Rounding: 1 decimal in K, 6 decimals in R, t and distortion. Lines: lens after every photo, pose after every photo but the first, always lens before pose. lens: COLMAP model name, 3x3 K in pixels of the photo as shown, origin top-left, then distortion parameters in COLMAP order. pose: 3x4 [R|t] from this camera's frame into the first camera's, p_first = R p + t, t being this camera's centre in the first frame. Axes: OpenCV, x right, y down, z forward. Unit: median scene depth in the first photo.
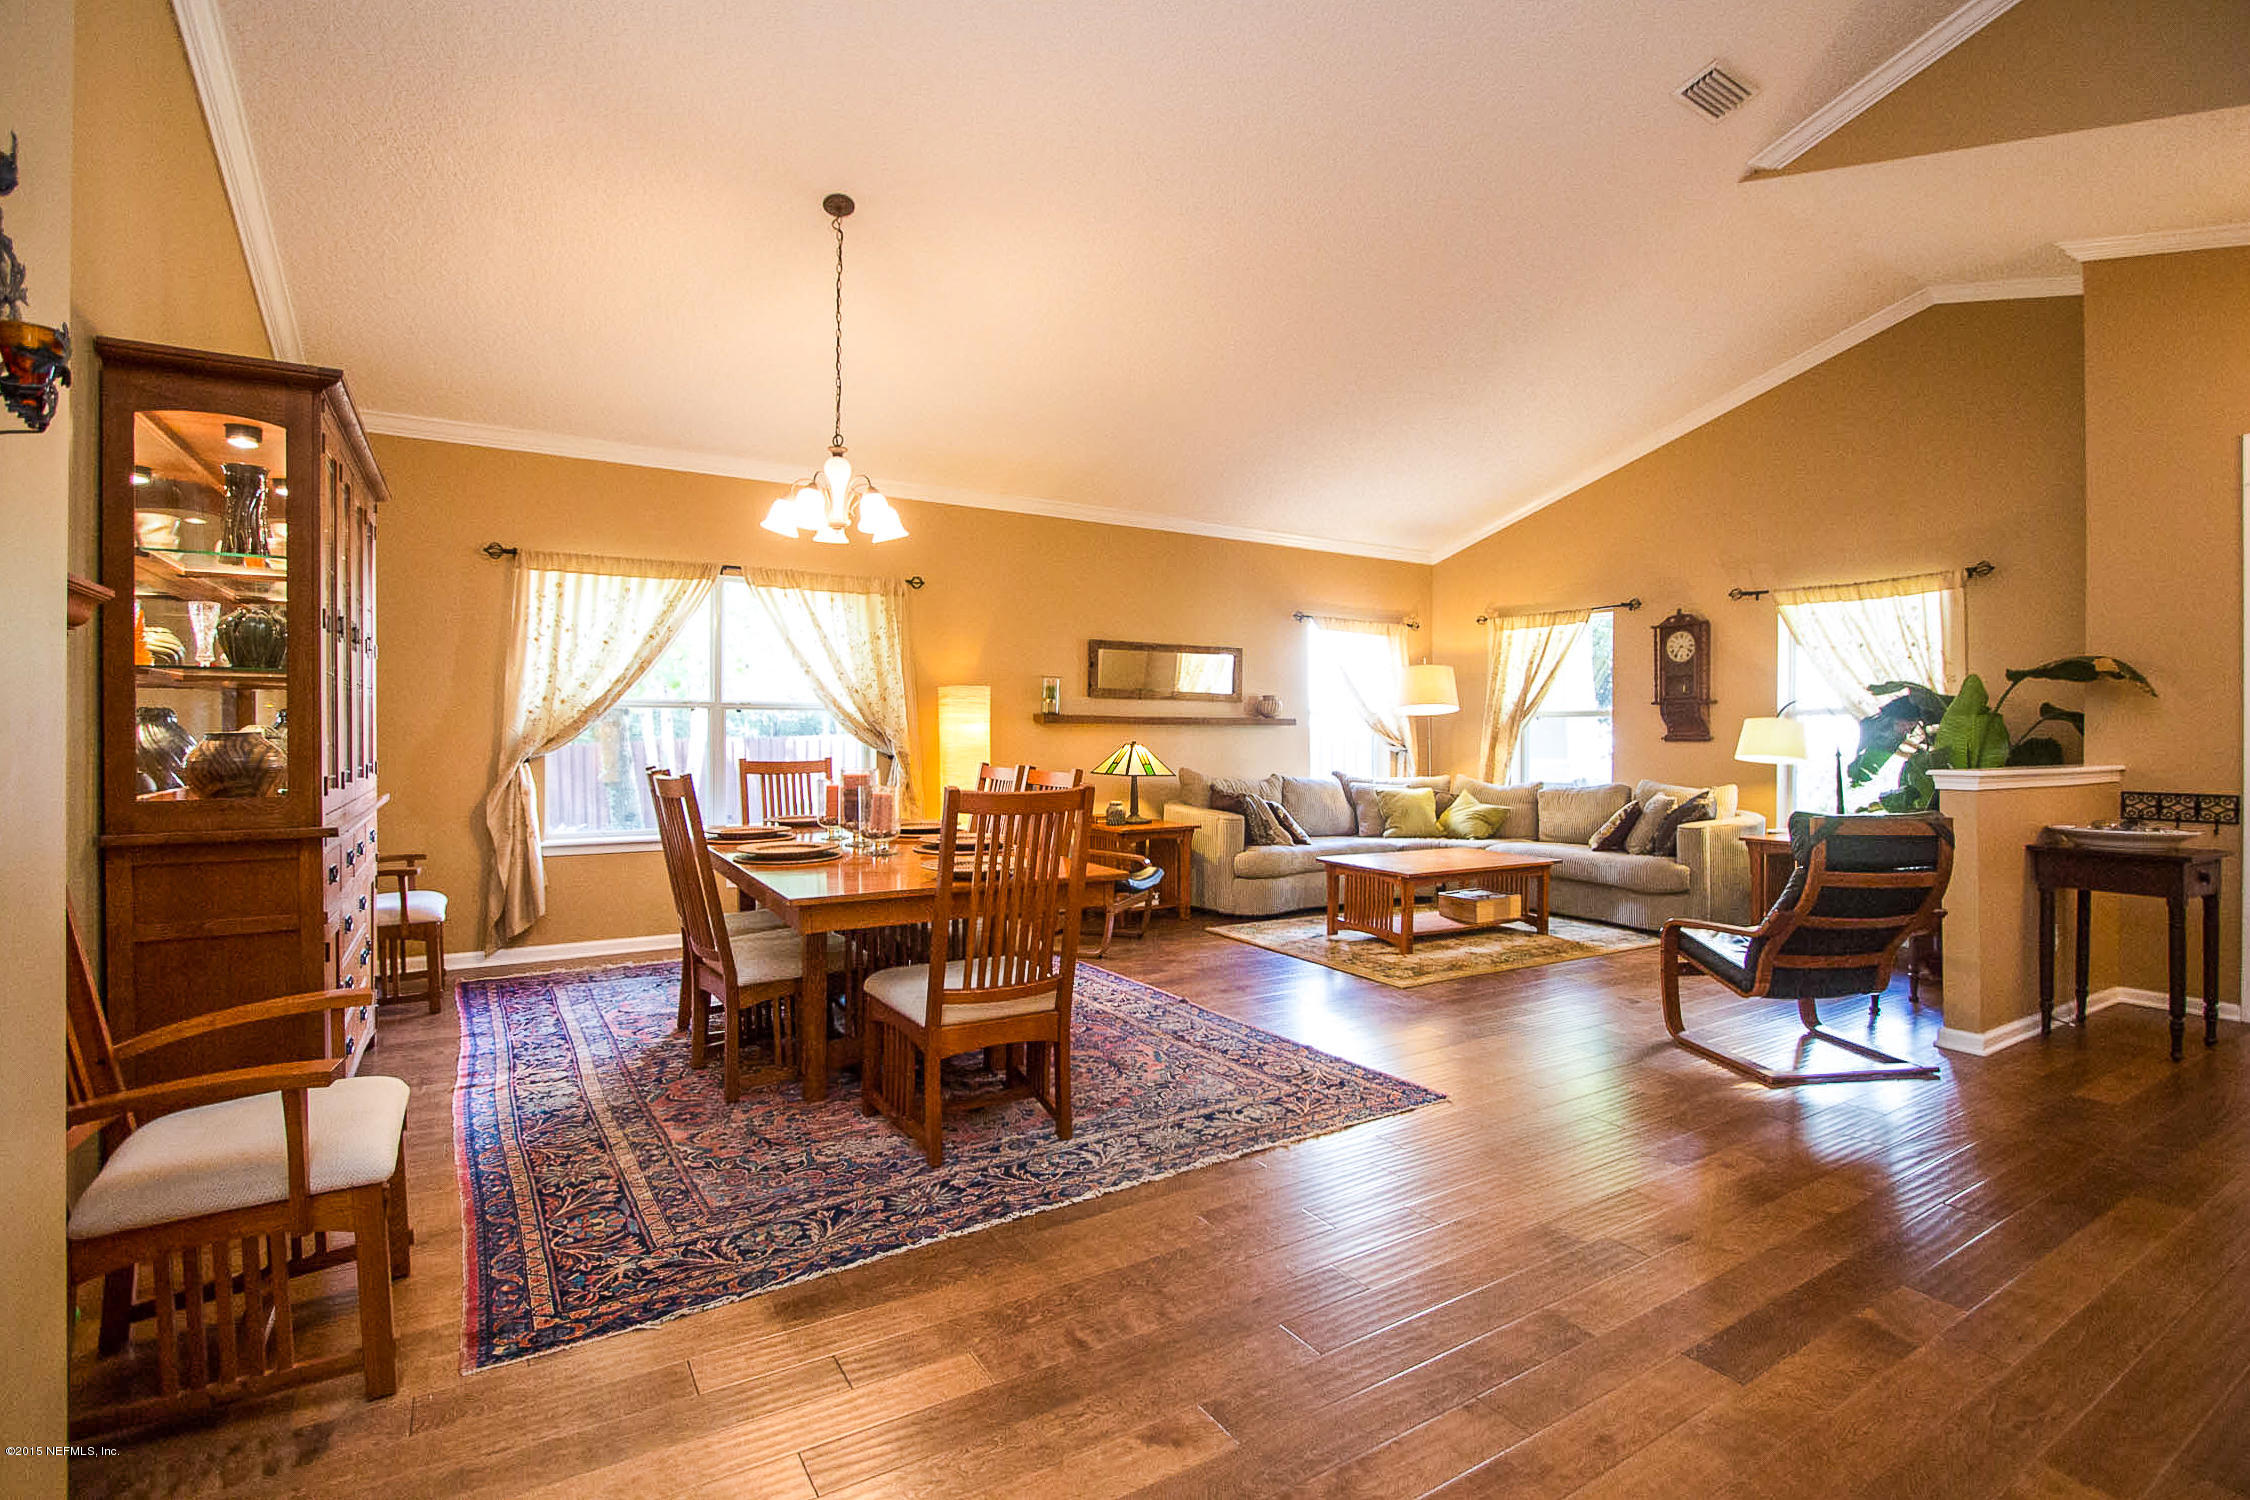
lens RADIAL K [[1050.5, 0, 1130.3], [0, 1050.5, 737.4], [0, 0, 1]] dist [-0.021374, 0.000286]
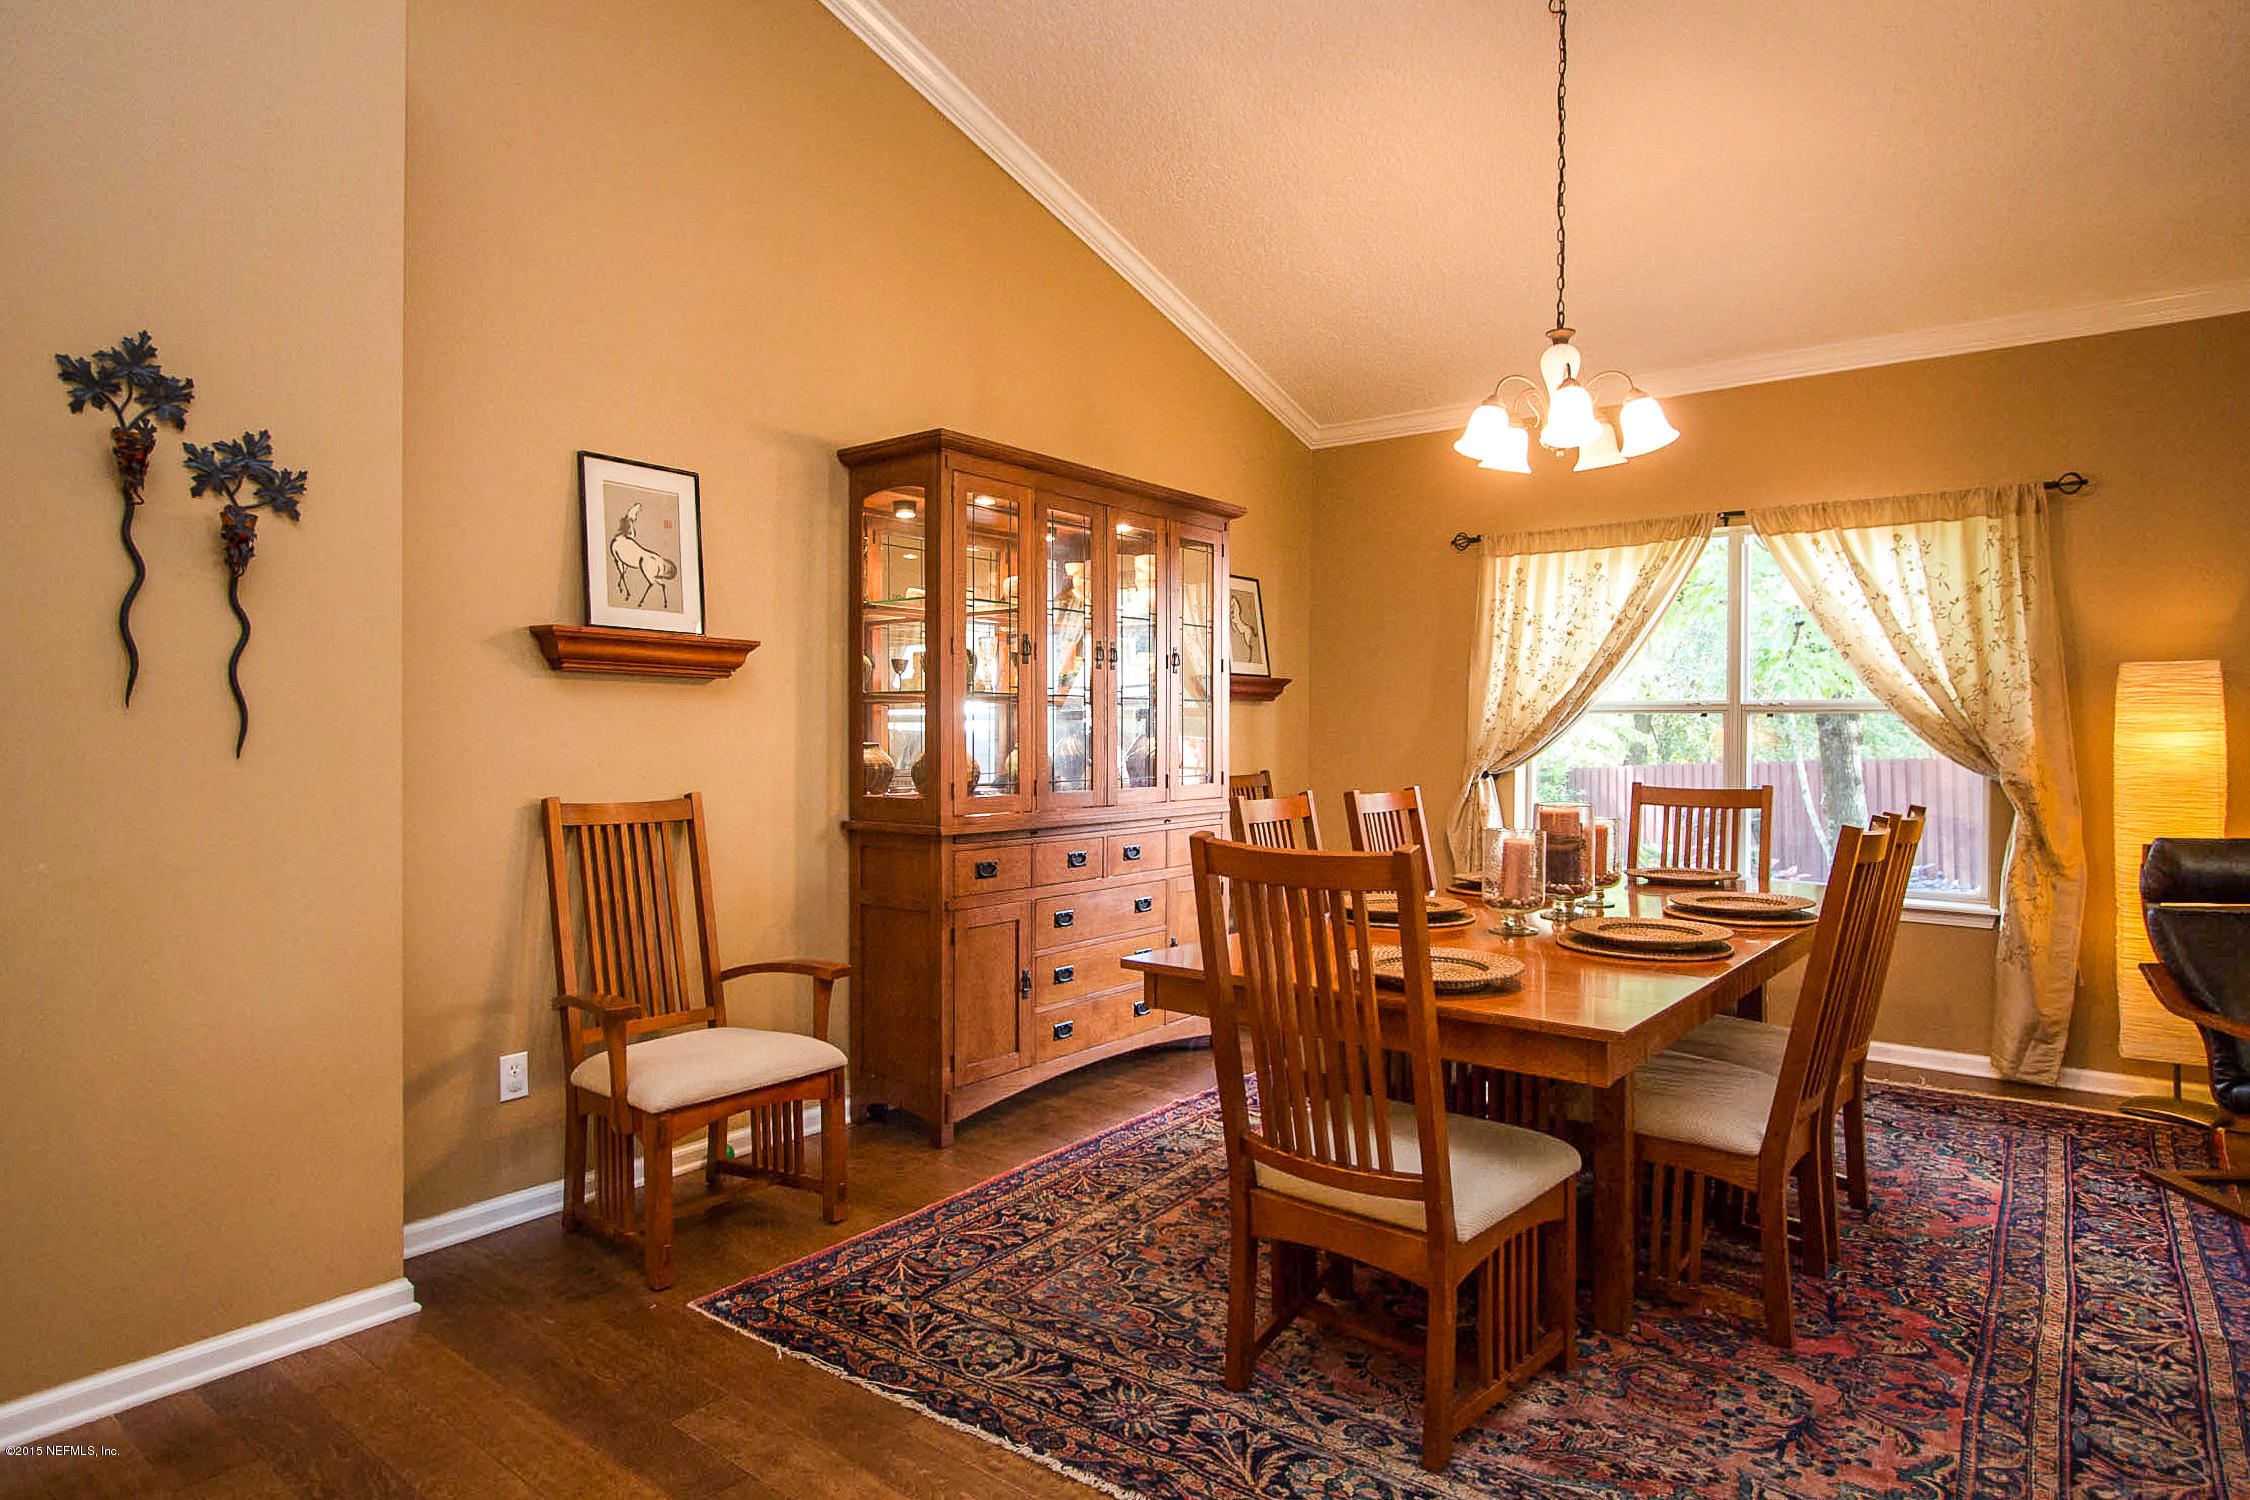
lens RADIAL K [[1247.1, 0, 1128.8], [0, 1247.1, 739.9], [0, 0, 1]] dist [-0.015886, 0.000441]
pose [[0.344880, 0.003857, -0.938639, 0.494916], [-0.009380, 0.999956, 0.000663, -0.010259], [0.938600, 0.008576, 0.344901, 0.593285]]
